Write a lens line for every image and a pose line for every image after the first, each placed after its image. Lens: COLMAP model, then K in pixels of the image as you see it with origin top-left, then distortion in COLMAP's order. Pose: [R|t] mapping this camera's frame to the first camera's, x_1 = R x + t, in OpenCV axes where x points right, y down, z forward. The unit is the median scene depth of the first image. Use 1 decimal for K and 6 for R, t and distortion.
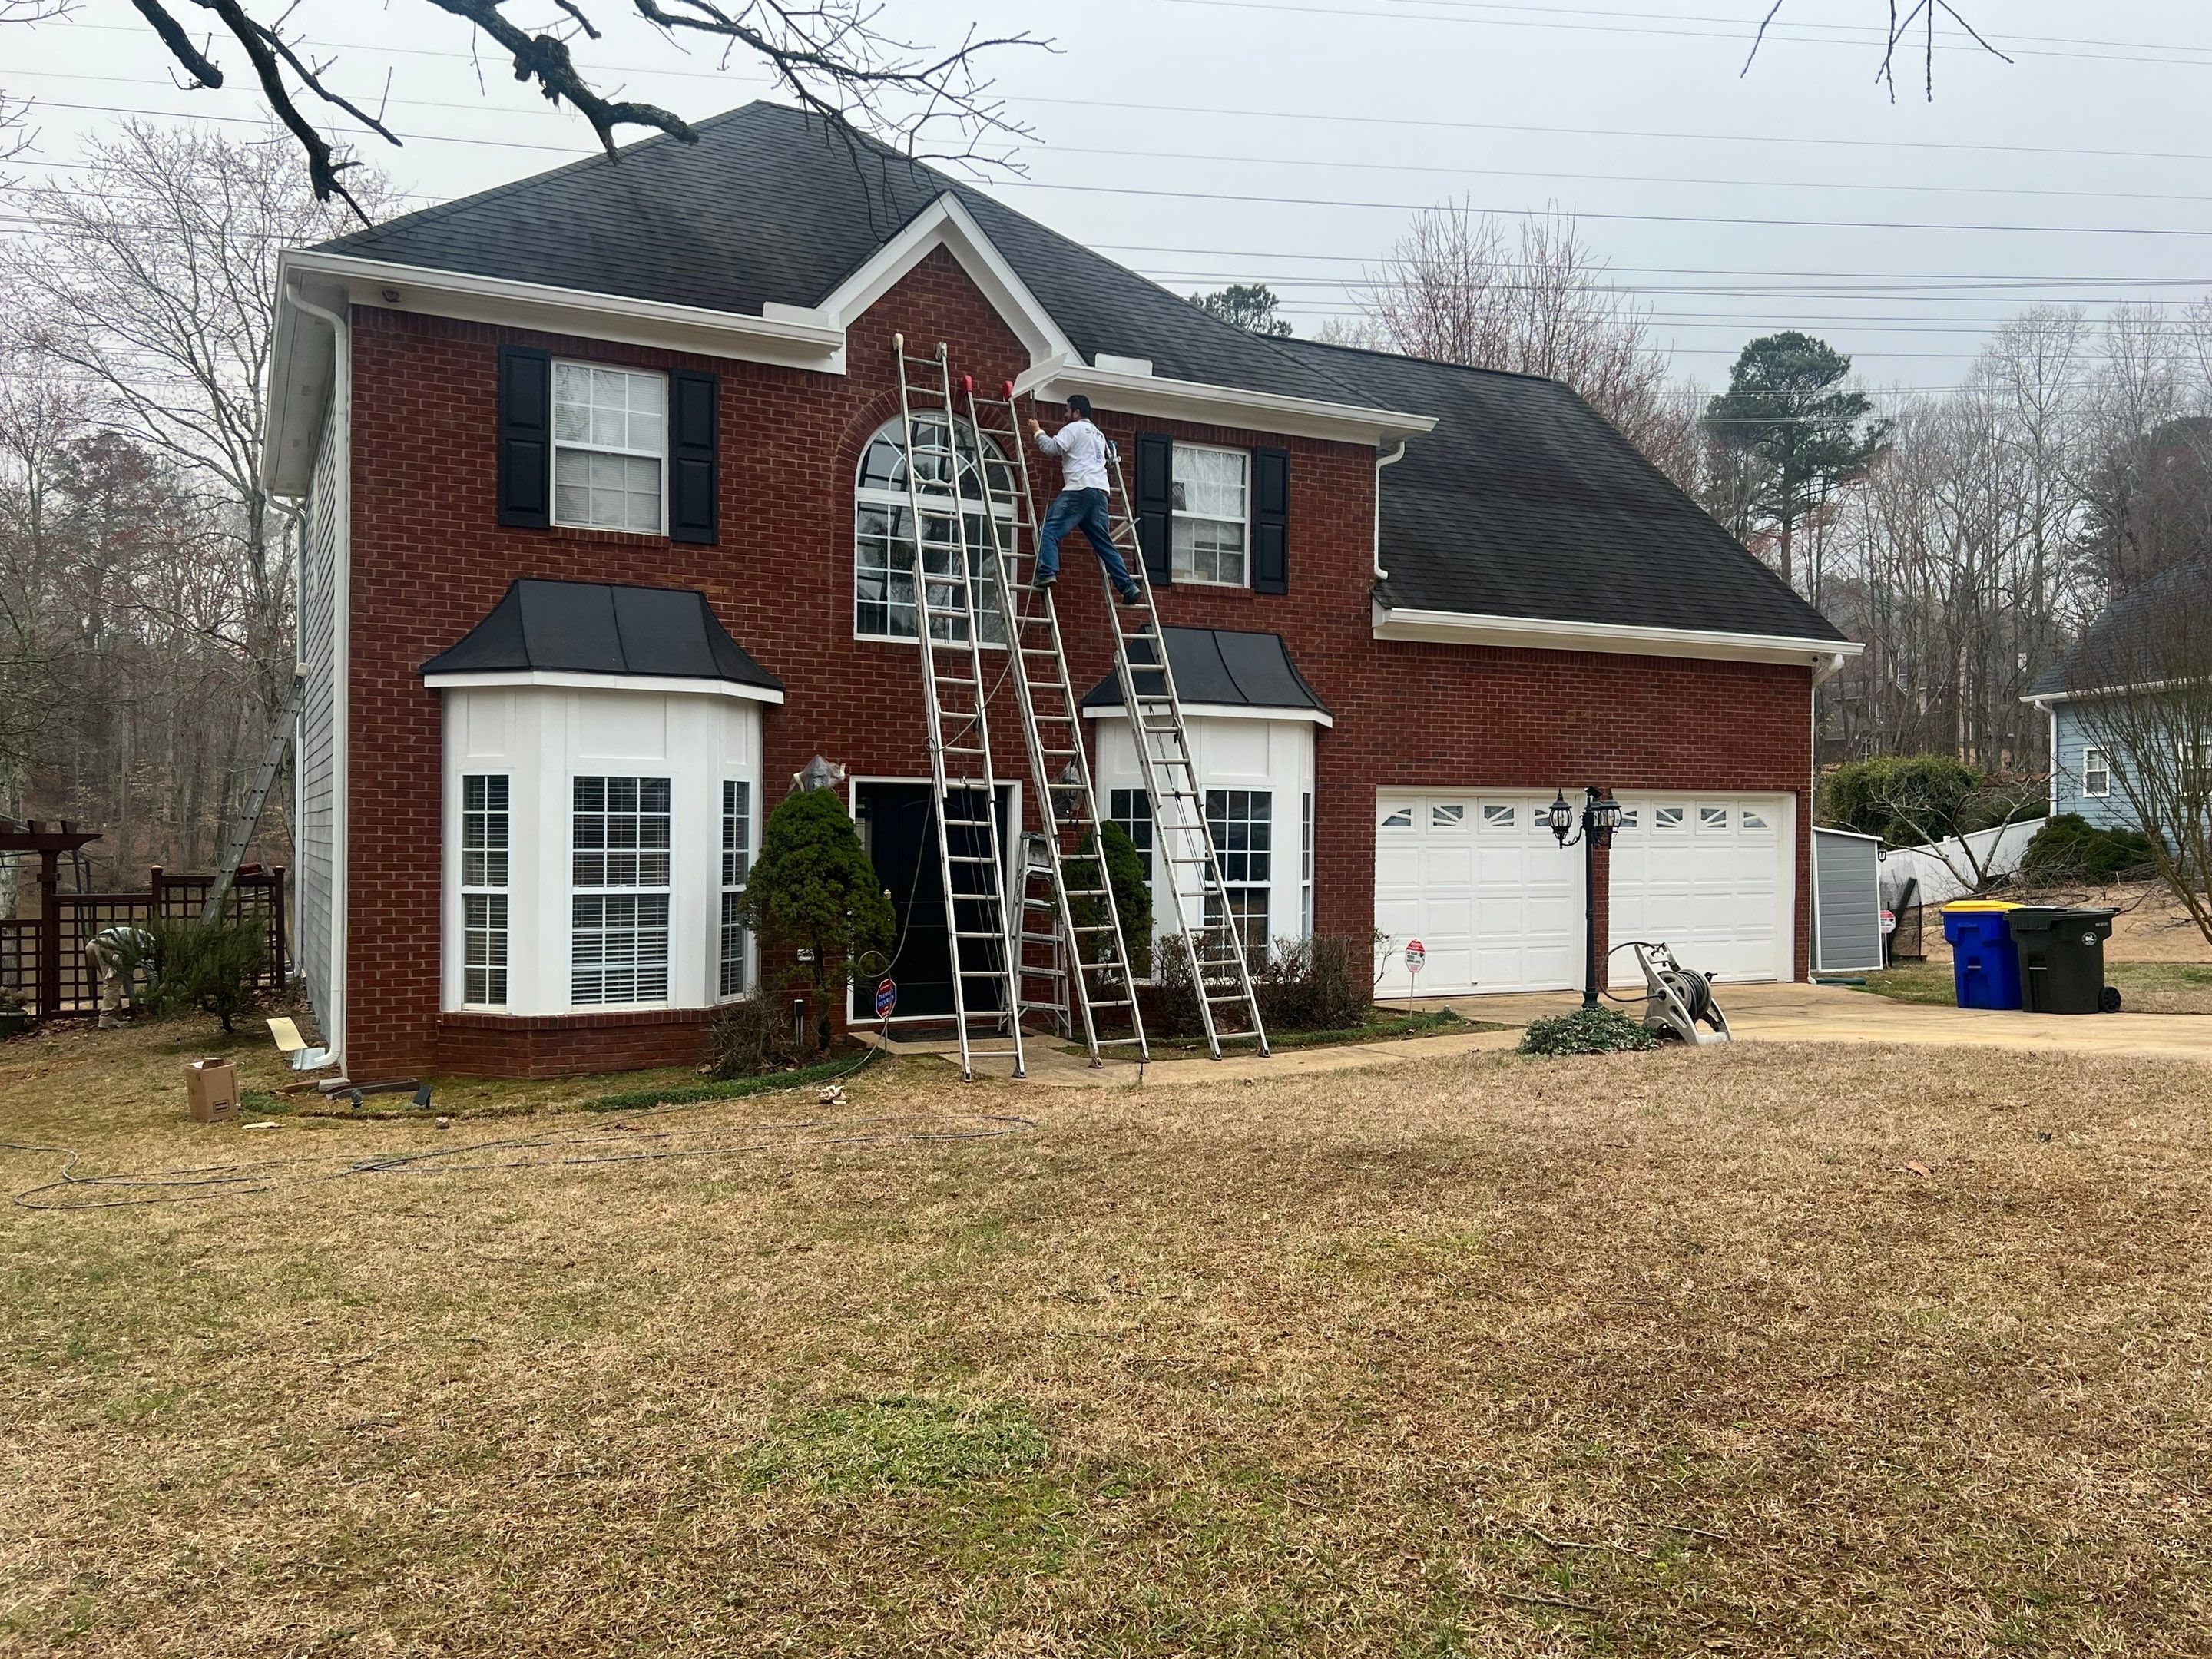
lens RADIAL K [[1755.0, 0, 1102.0], [0, 1755.0, 829.6], [0, 0, 1]] dist [0.050412, -0.010549]
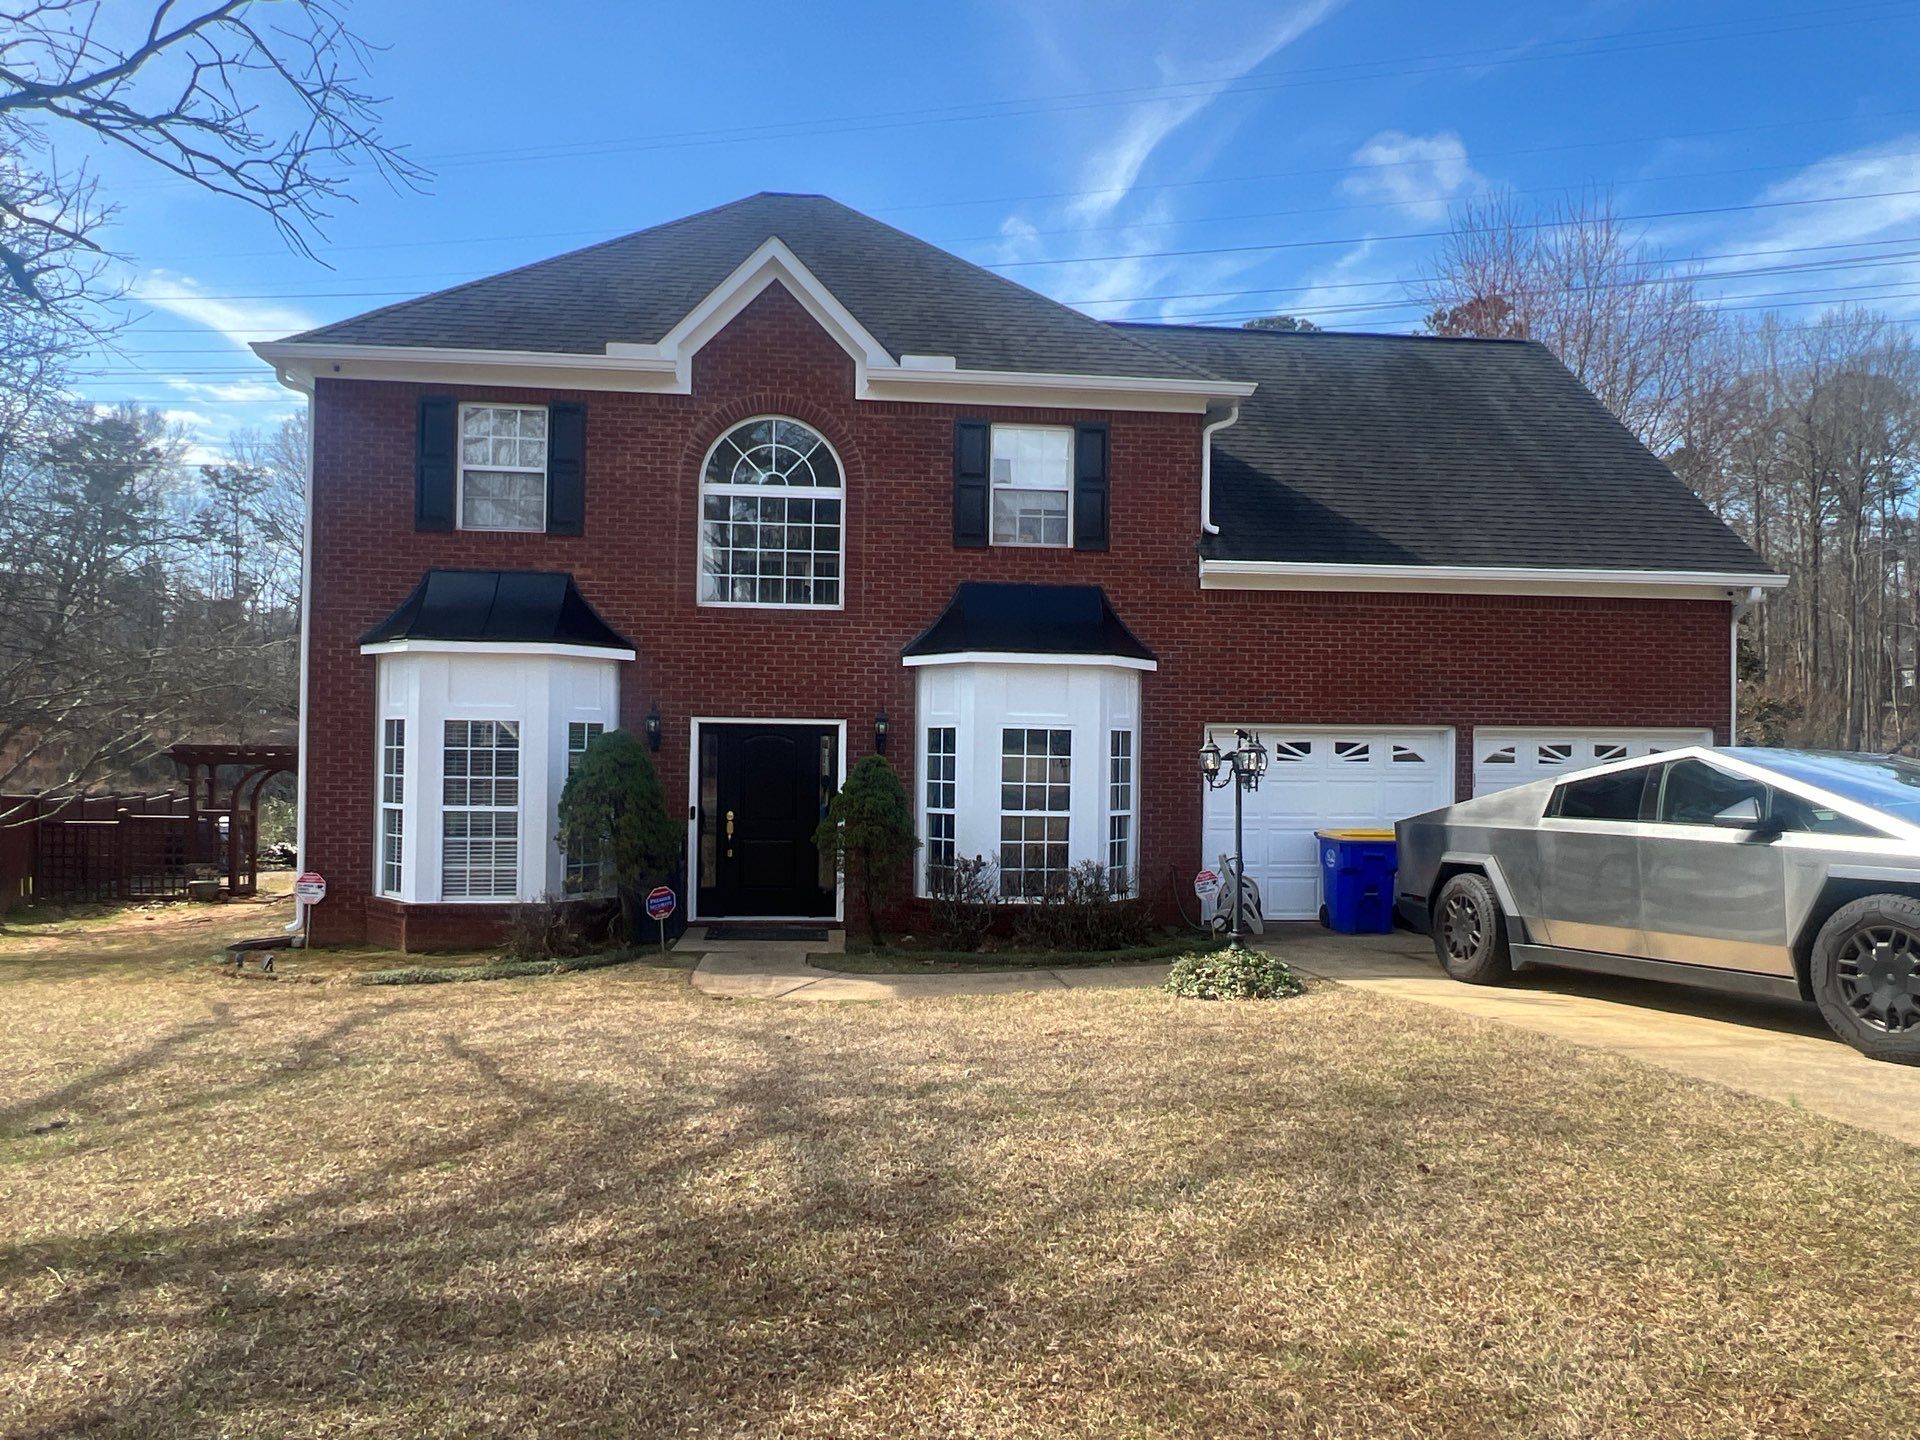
lens RADIAL K [[1340.1, 0, 951.5], [0, 1340.1, 722.8], [0, 0, 1]] dist [-0.018804, 0.003543]
pose [[0.926572, -0.008757, -0.376015, 0.343364], [-0.004142, 0.999431, -0.033480, 0.002753], [0.376094, 0.032579, 0.926009, 0.192756]]
